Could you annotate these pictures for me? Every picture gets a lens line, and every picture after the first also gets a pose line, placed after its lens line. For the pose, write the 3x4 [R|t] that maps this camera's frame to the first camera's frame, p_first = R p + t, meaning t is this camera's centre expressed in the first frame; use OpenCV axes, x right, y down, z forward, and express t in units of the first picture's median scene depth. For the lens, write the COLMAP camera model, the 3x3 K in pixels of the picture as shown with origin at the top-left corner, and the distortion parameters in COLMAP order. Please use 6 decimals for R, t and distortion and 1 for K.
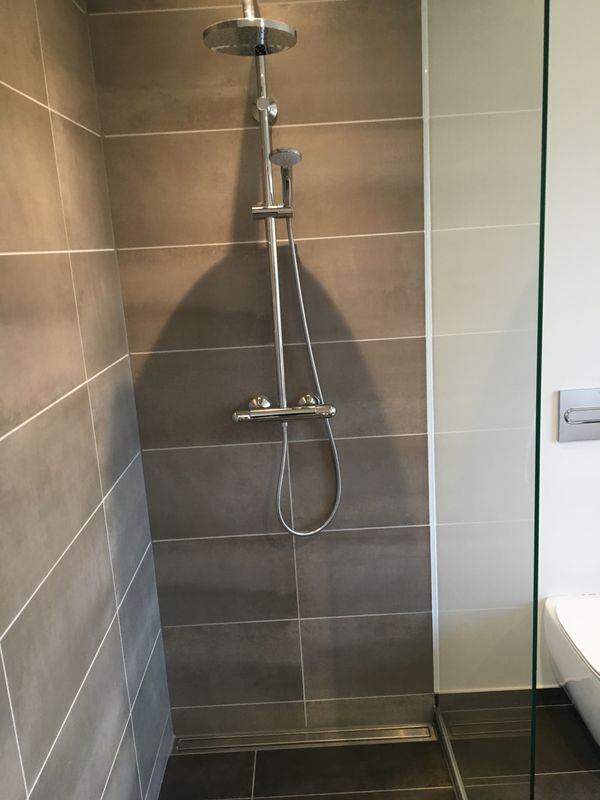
lens RADIAL K [[674.4, 0, 299.7], [0, 674.4, 404.1], [0, 0, 1]] dist [0.046695, -0.054703]
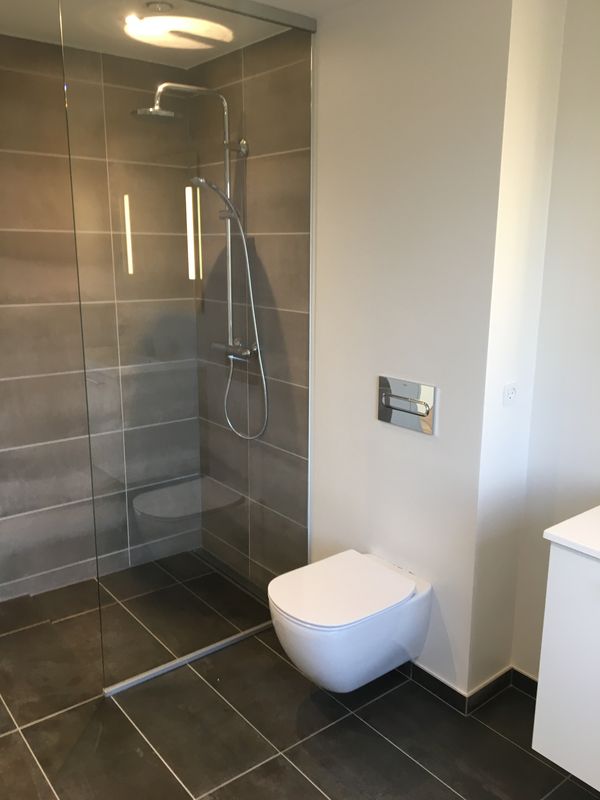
lens RADIAL K [[674.4, 0, 297.7], [0, 674.4, 396.1], [0, 0, 1]] dist [0.046695, -0.054703]
pose [[0.615244, 0.230445, -0.753903, 1.193894], [-0.210998, 0.969567, 0.124176, -0.100782], [0.759575, 0.082673, 0.645144, 0.149537]]
